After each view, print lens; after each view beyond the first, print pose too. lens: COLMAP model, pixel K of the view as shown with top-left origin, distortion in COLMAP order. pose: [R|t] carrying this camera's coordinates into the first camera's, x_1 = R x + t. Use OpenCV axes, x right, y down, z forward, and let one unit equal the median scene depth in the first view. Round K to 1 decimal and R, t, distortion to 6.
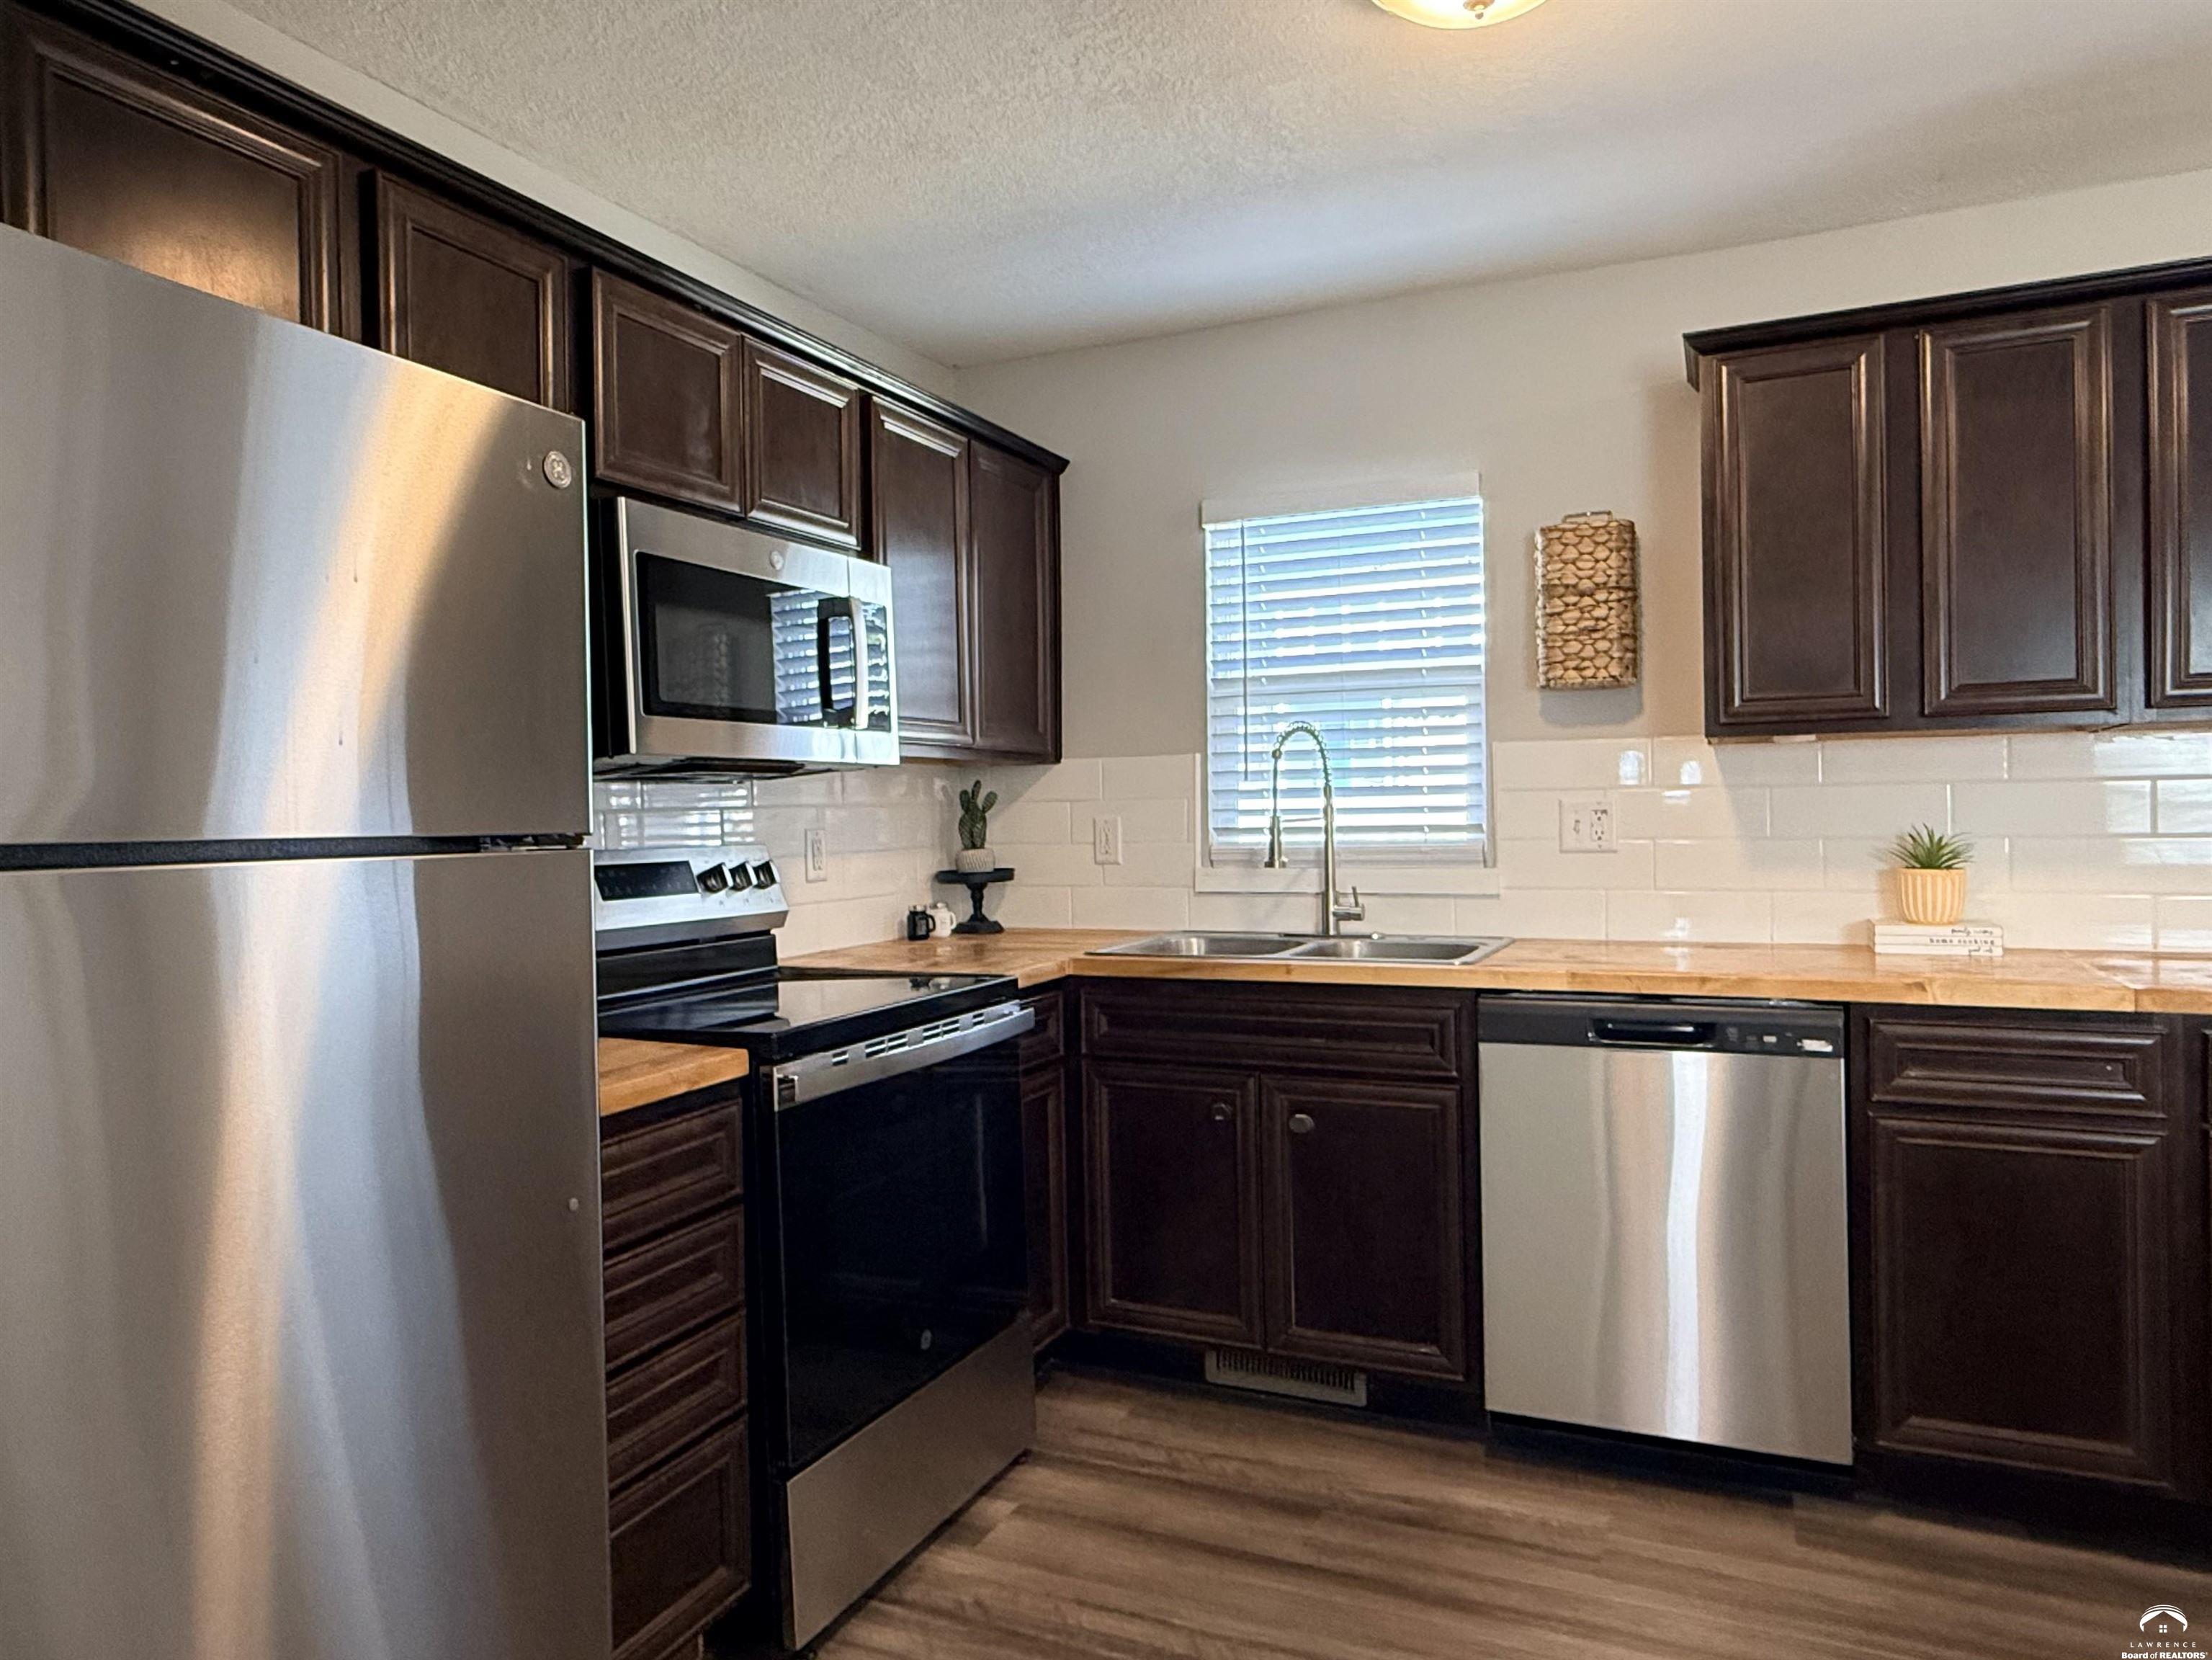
lens RADIAL K [[1356.7, 0, 1113.0], [0, 1356.7, 830.3], [0, 0, 1]] dist [-0.007920, 0.001284]
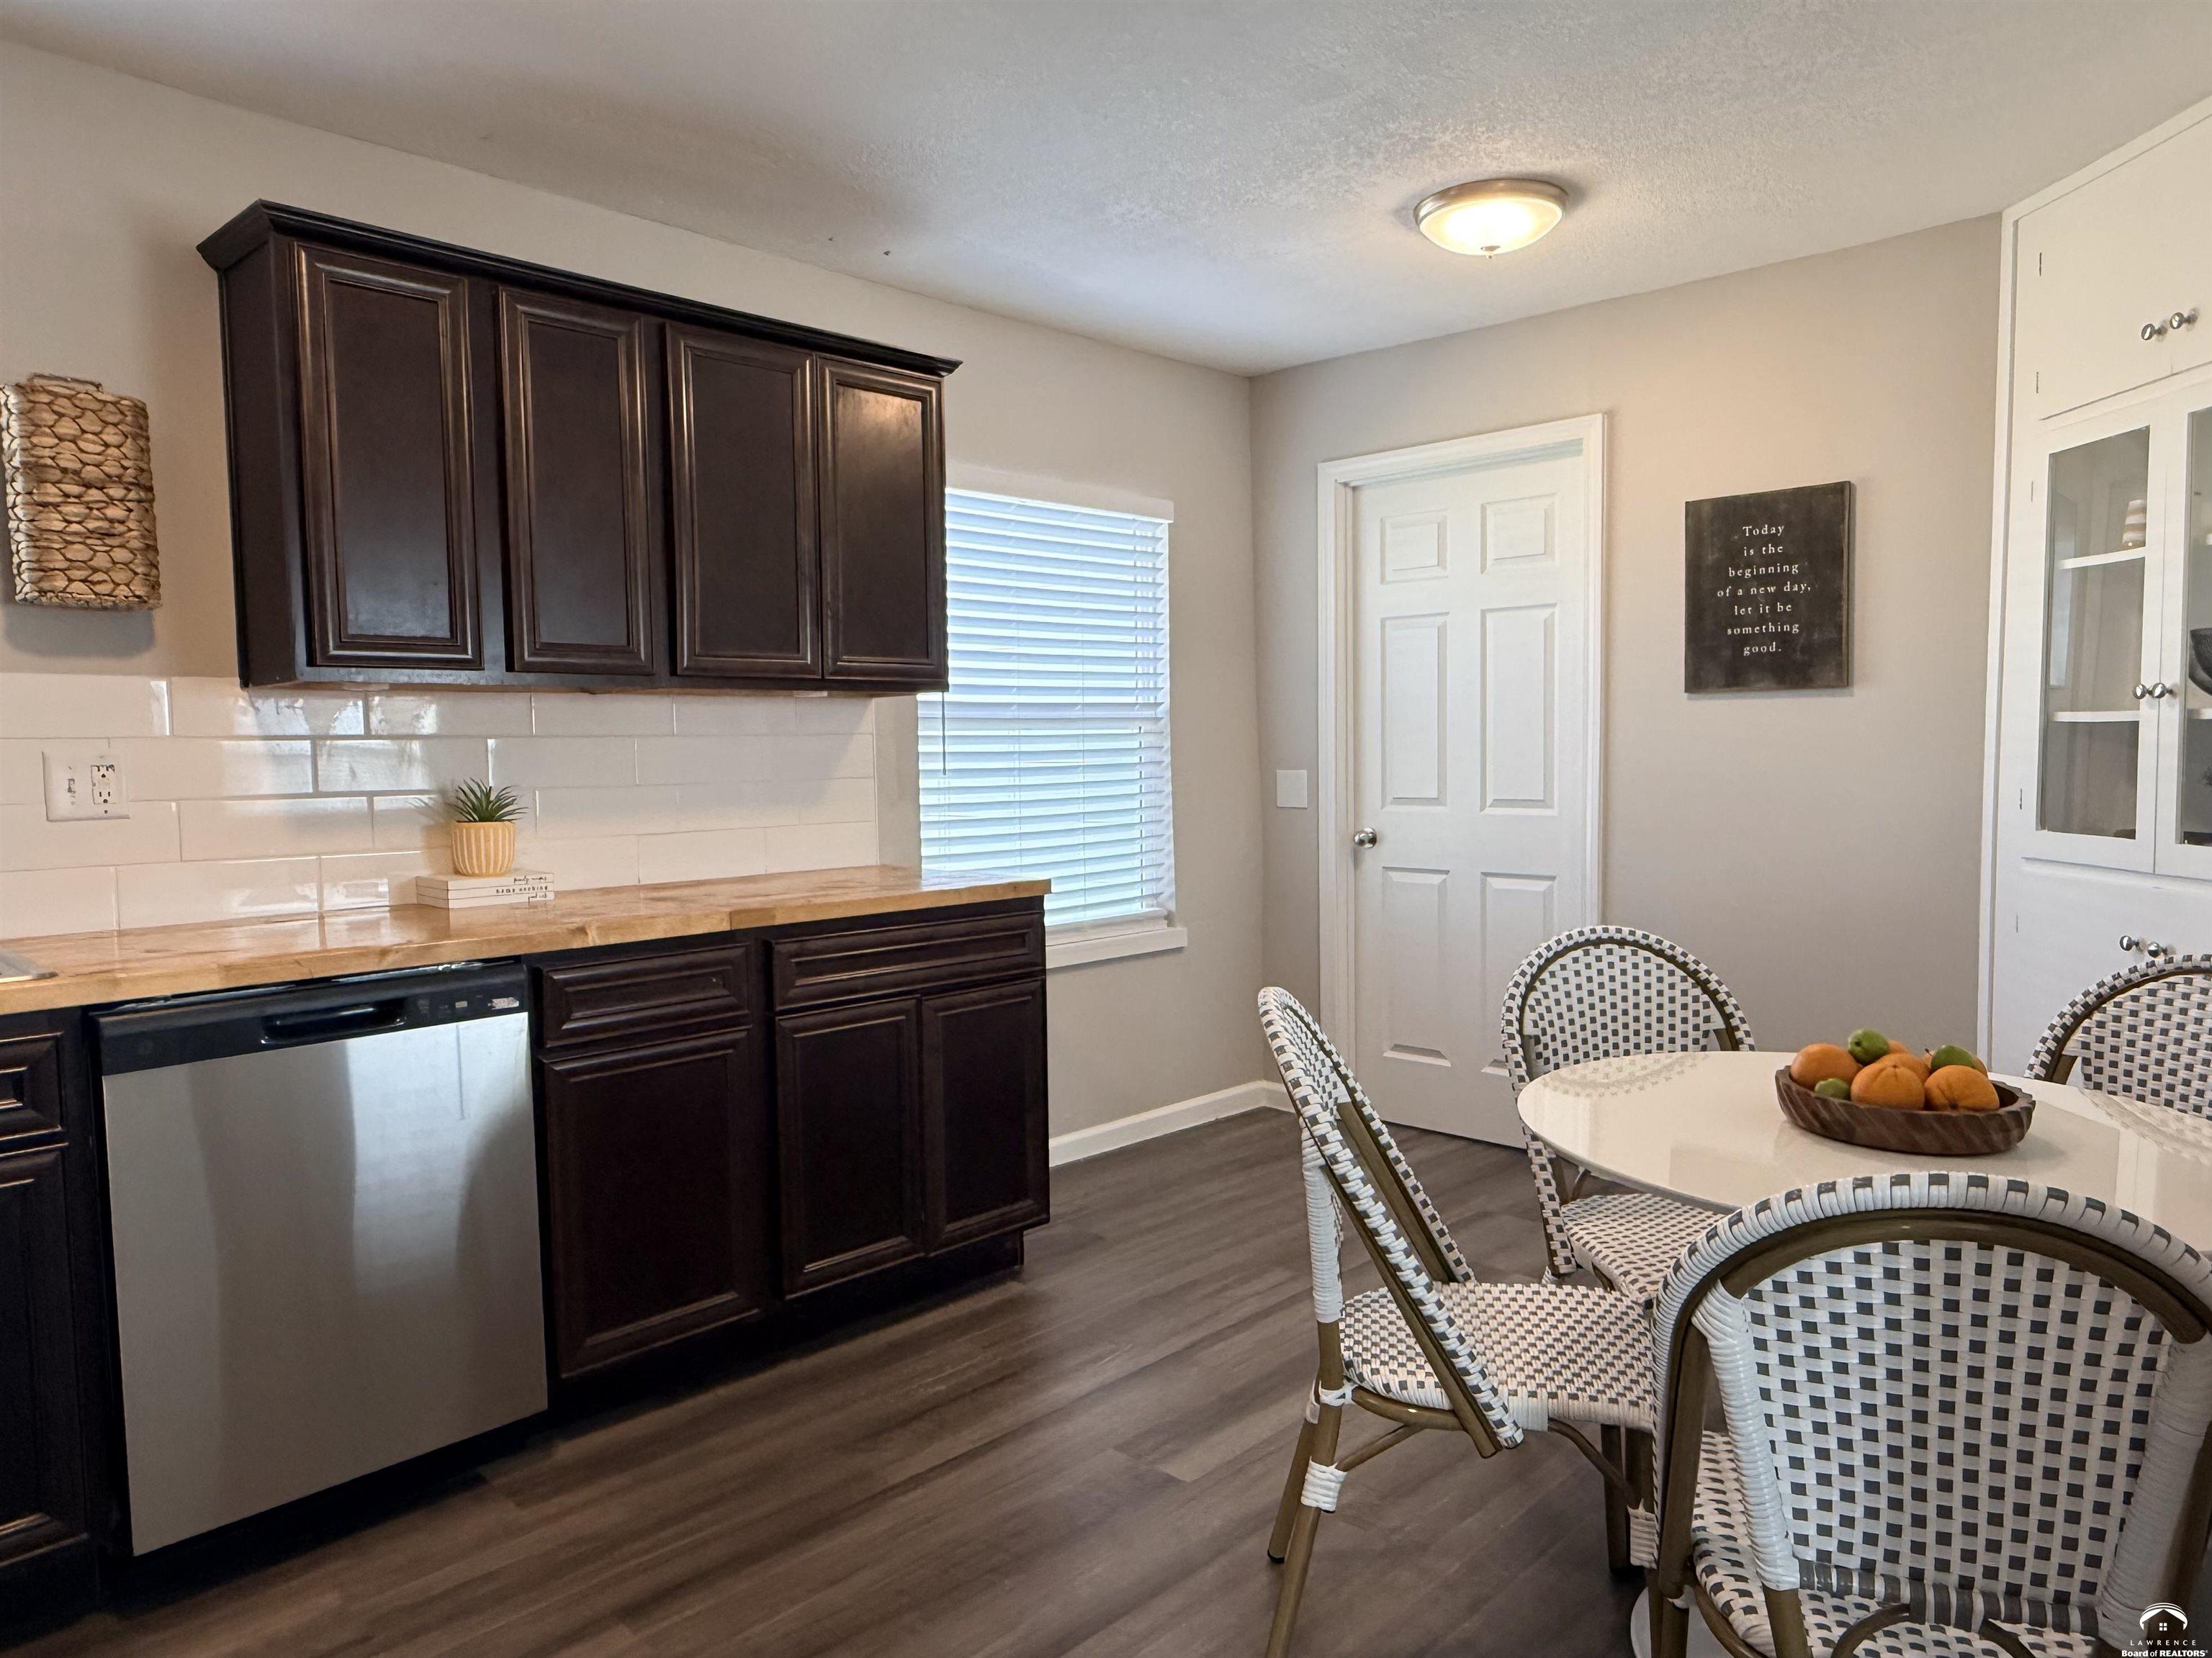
lens RADIAL K [[1400.4, 0, 1134.6], [0, 1400.4, 827.1], [0, 0, 1]] dist [-0.003855, 0.002357]
pose [[0.349869, -0.045264, 0.935704, -0.200011], [0.018856, 0.998970, 0.041274, -0.001290], [-0.936609, 0.003203, 0.350362, 0.165652]]
